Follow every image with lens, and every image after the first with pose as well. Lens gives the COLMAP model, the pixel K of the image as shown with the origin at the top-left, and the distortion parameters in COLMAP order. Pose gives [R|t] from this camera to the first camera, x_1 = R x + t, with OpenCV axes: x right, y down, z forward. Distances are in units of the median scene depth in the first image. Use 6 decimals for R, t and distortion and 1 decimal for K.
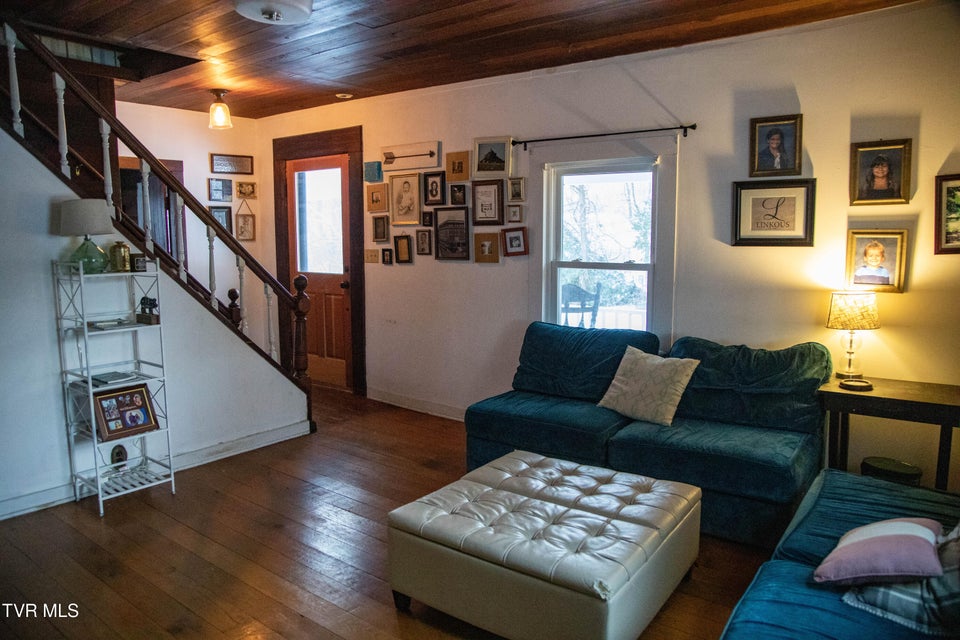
lens RADIAL K [[662.2, 0, 480.0], [0, 662.2, 320.0], [0, 0, 1]] dist [-0.117044, 0.081189]
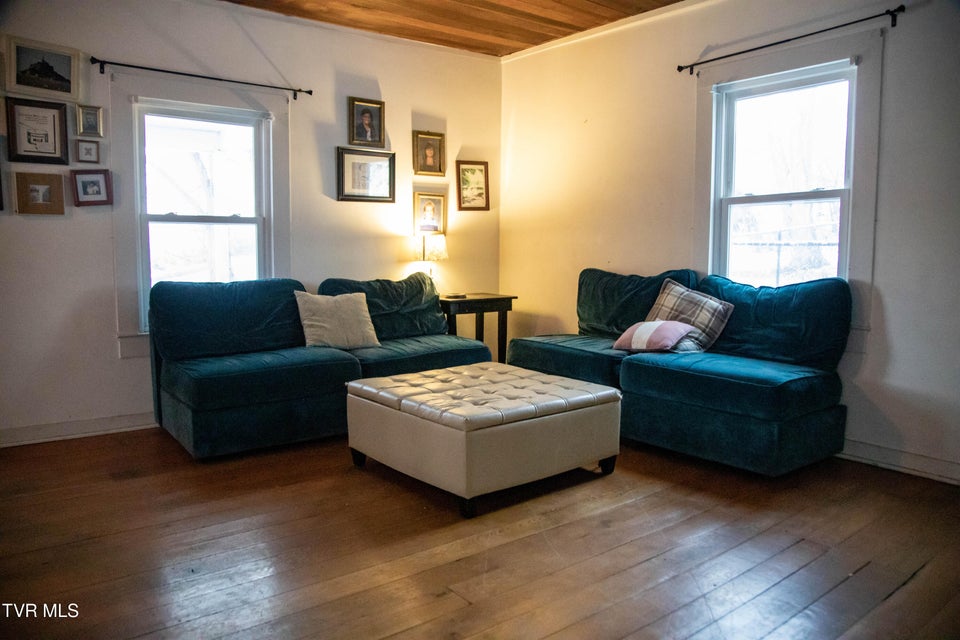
lens RADIAL K [[662.2, 0, 480.0], [0, 662.2, 320.0], [0, 0, 1]] dist [-0.117044, 0.081189]
pose [[0.256914, -0.096071, 0.961647, -0.707684], [0.116209, 0.990898, 0.067946, 0.048406], [-0.959422, 0.094296, 0.265740, 0.457016]]
